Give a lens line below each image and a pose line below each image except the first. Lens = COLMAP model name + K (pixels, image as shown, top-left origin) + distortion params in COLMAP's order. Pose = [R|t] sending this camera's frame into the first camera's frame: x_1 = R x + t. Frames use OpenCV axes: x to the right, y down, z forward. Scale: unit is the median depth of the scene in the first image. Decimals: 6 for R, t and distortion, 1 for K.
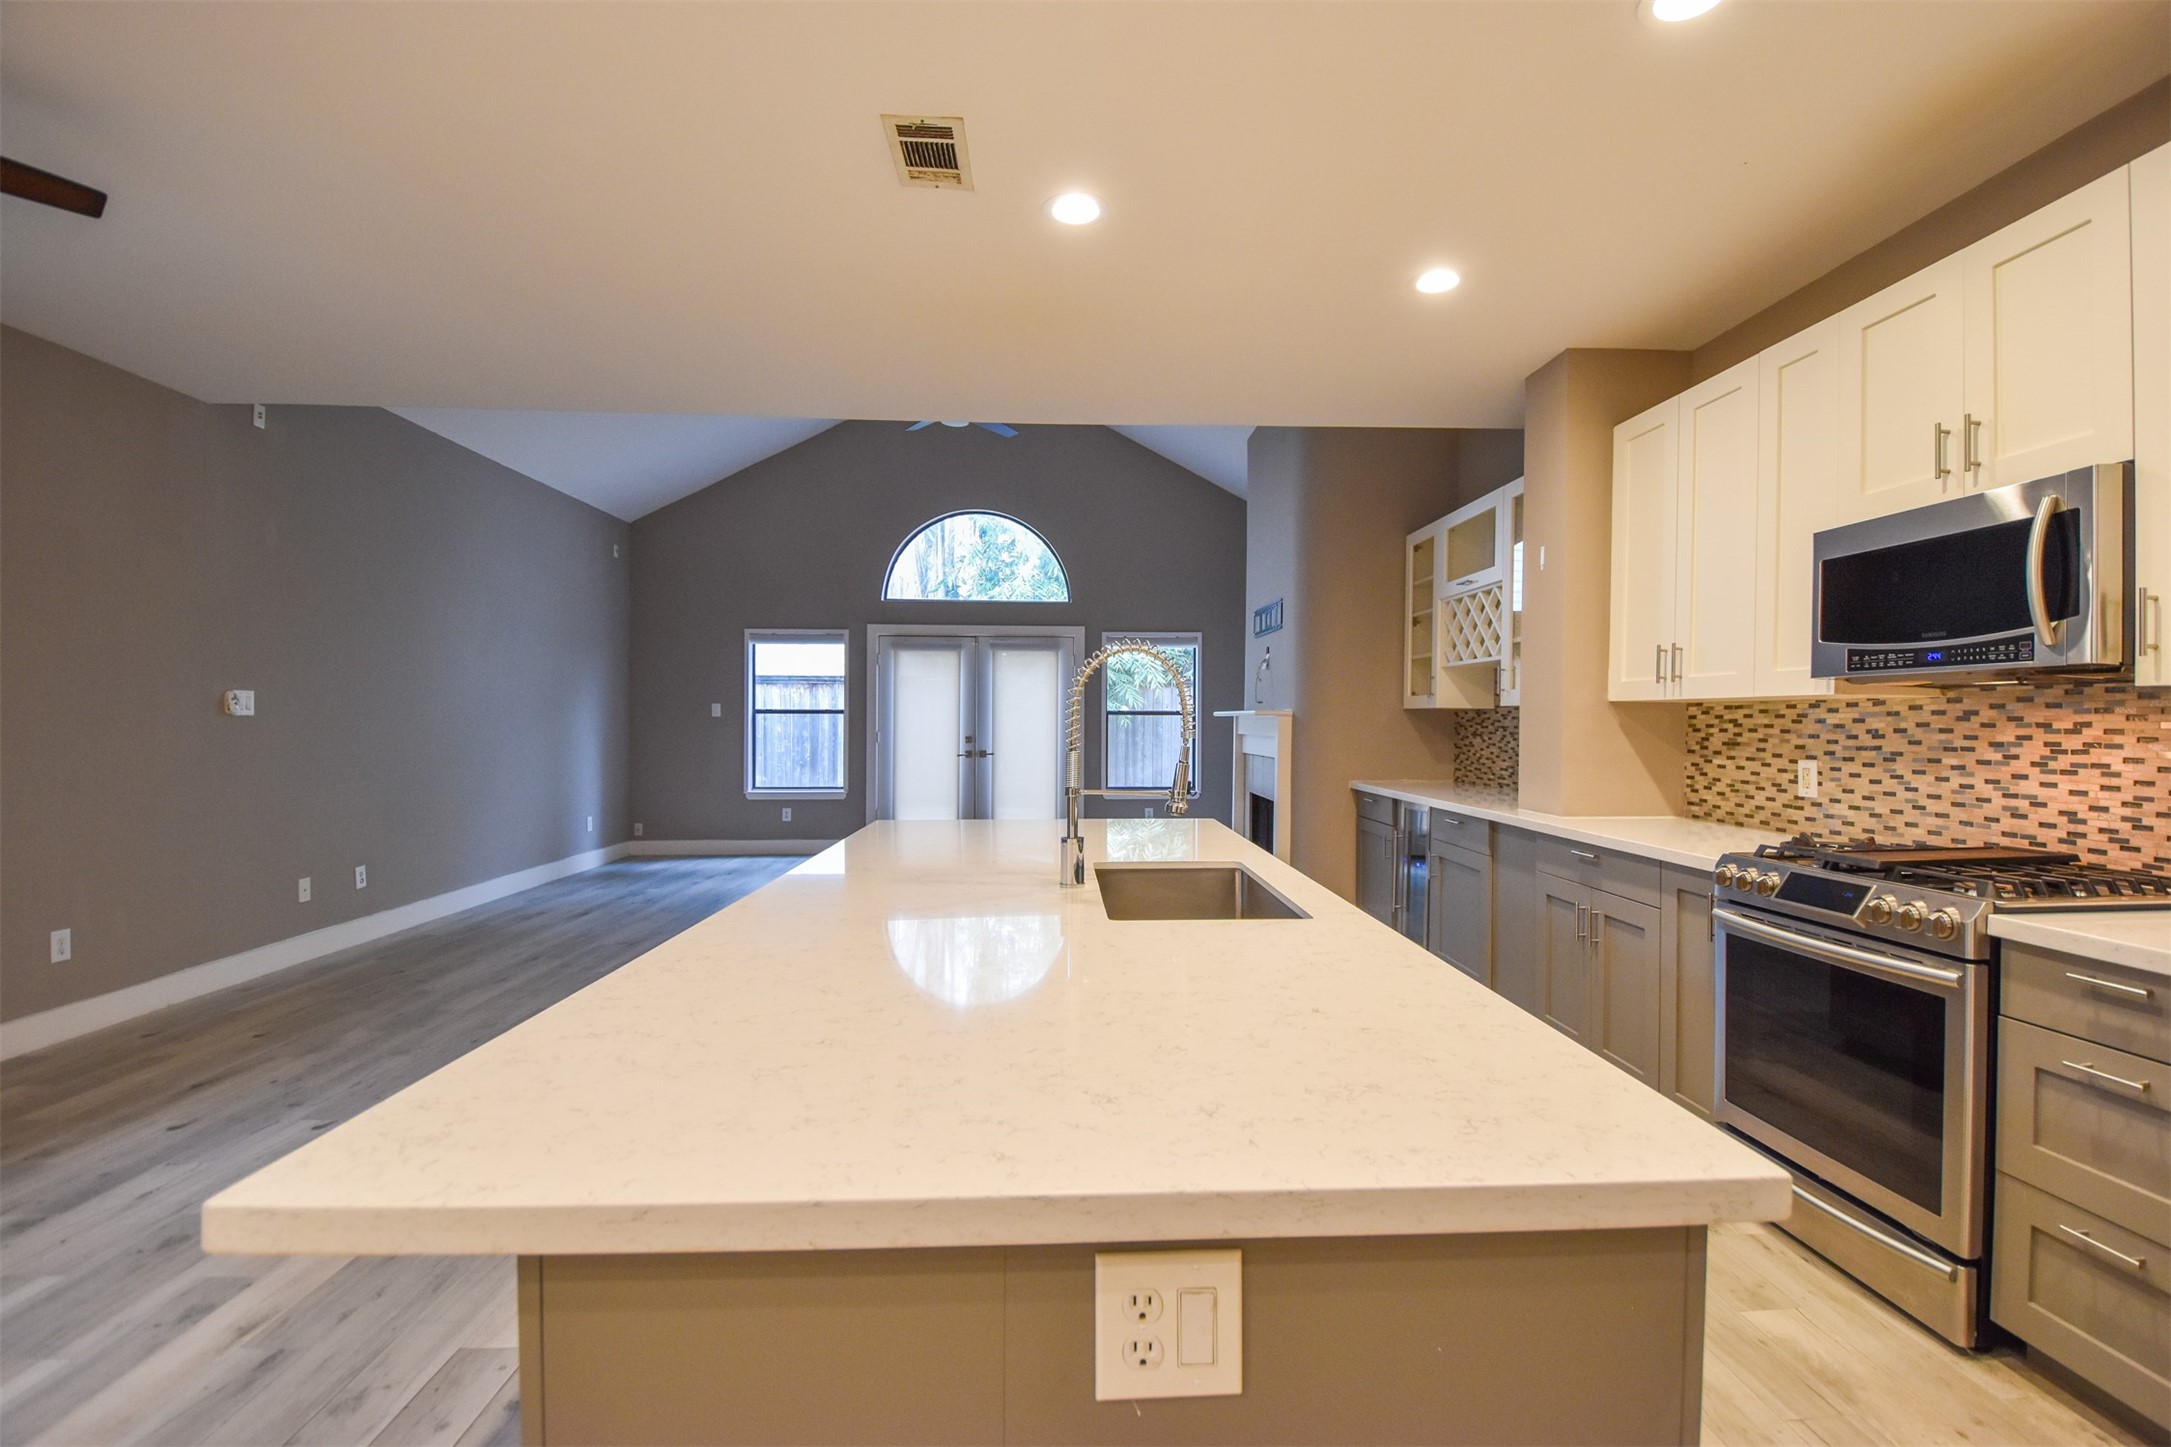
lens RADIAL K [[950.1, 0, 1093.6], [0, 950.1, 723.6], [0, 0, 1]] dist [0.001624, -0.016355]
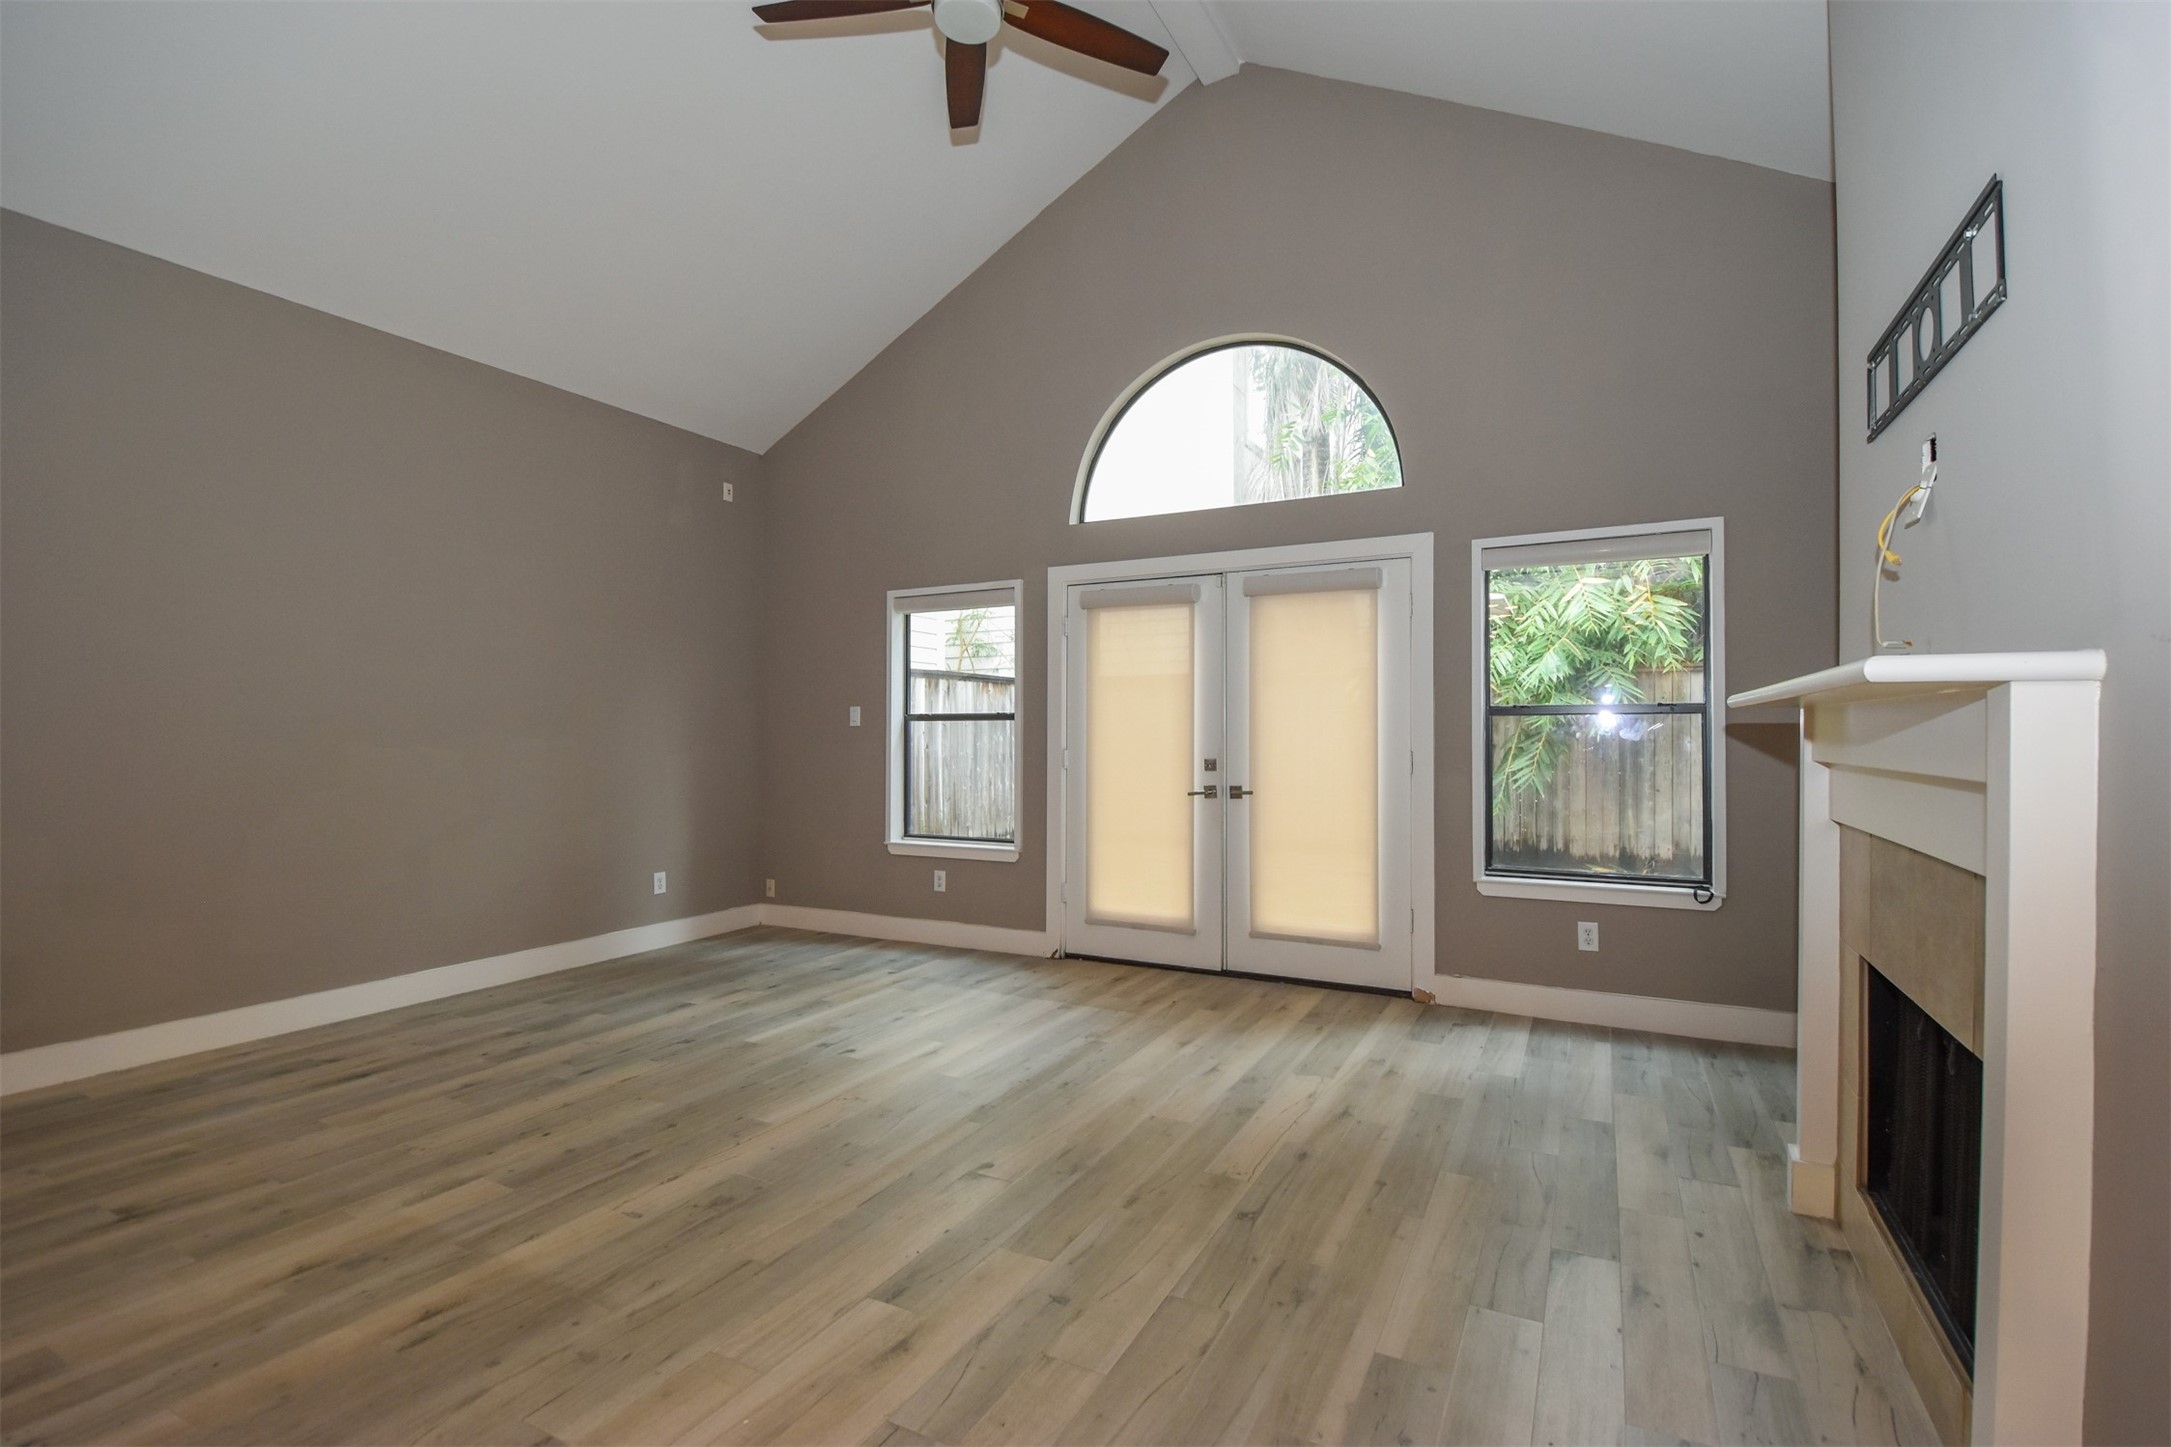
lens RADIAL K [[960.2, 0, 1111.7], [0, 960.2, 724.1], [0, 0, 1]] dist [0.018254, -0.022139]
pose [[0.871815, -0.010790, -0.489717, 0.283594], [0.005191, 0.999905, -0.012790, 0.002947], [0.489808, 0.008608, 0.871788, 1.592743]]
